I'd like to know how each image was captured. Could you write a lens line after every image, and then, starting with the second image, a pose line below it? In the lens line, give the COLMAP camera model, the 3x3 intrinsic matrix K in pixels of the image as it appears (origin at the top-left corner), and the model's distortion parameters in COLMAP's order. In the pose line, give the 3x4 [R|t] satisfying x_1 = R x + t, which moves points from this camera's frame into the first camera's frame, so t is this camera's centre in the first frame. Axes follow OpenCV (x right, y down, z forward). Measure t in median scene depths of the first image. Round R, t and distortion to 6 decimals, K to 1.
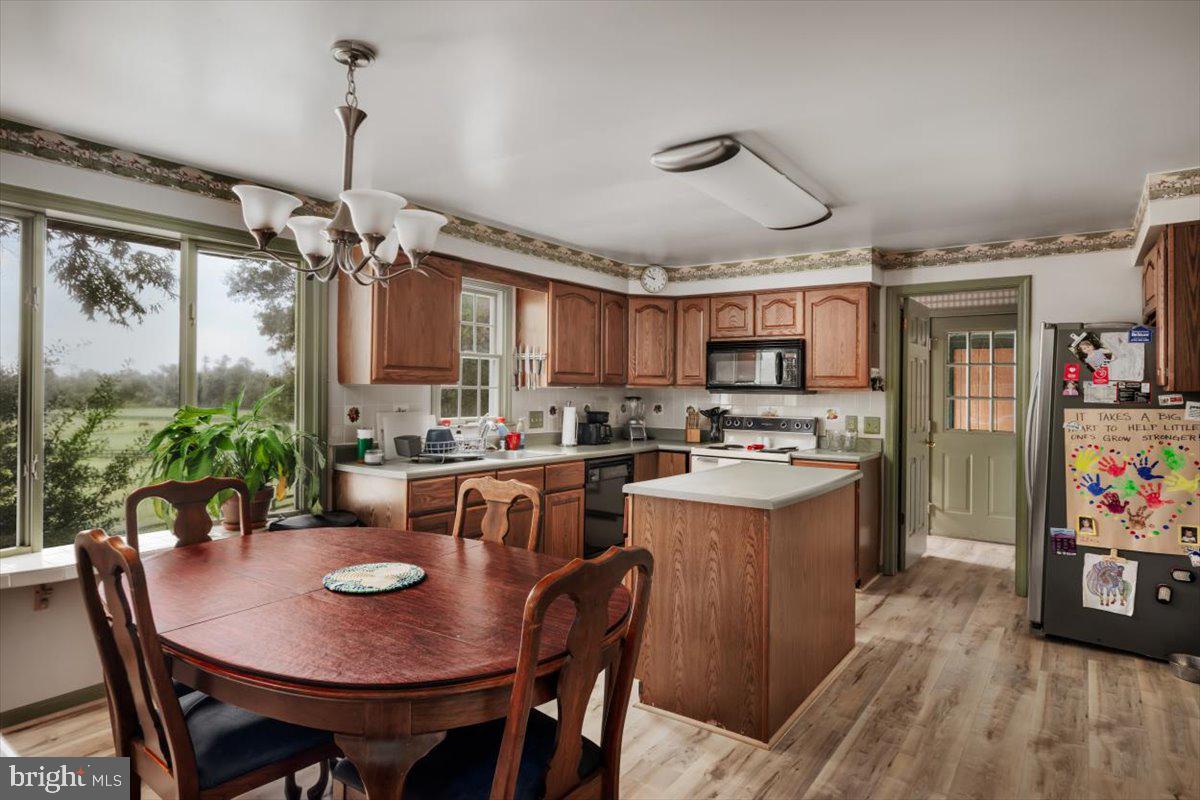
lens RADIAL K [[687.8, 0, 580.1], [0, 687.8, 379.2], [0, 0, 1]] dist [0.004672, 0.001278]
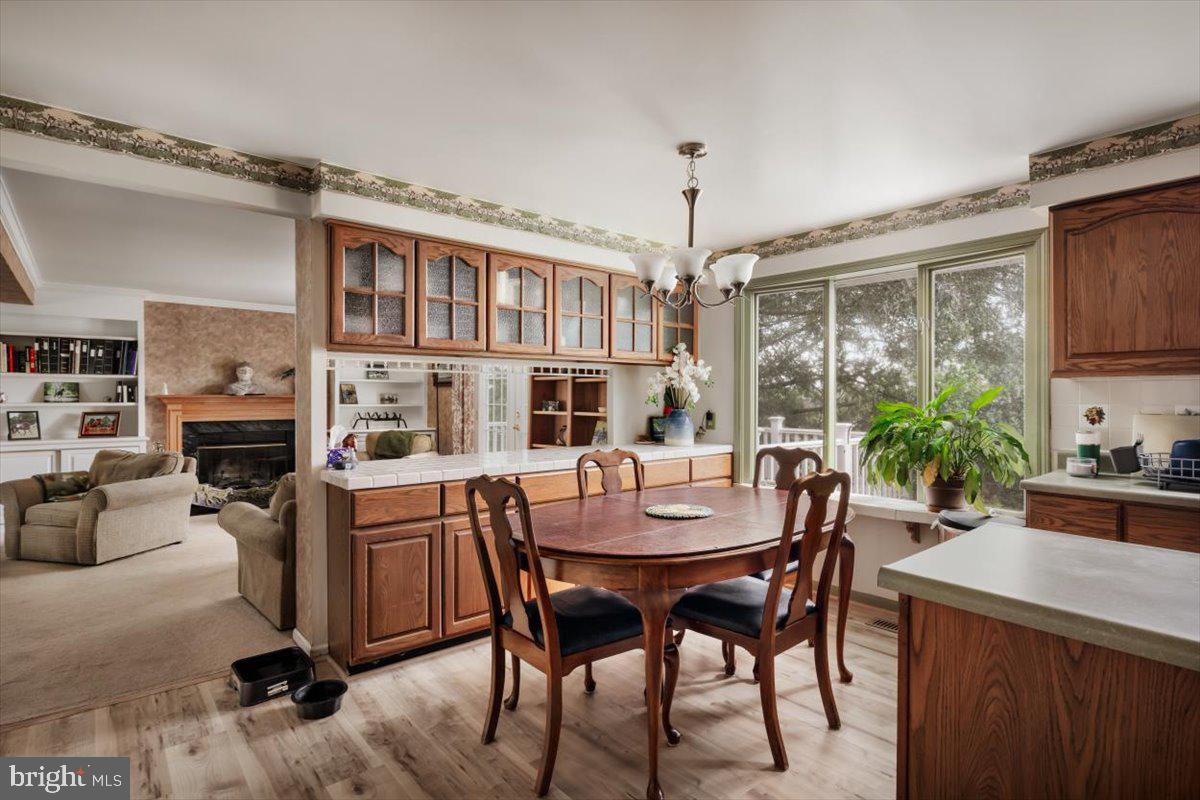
lens RADIAL K [[606.9, 0, 593.8], [0, 606.9, 397.1], [0, 0, 1]] dist [0.004205, 0.001202]
pose [[-0.243965, -0.009037, -0.969742, 0.564022], [0.006389, 0.999920, -0.010925, 0.035602], [0.969763, -0.008861, -0.243888, 0.635942]]
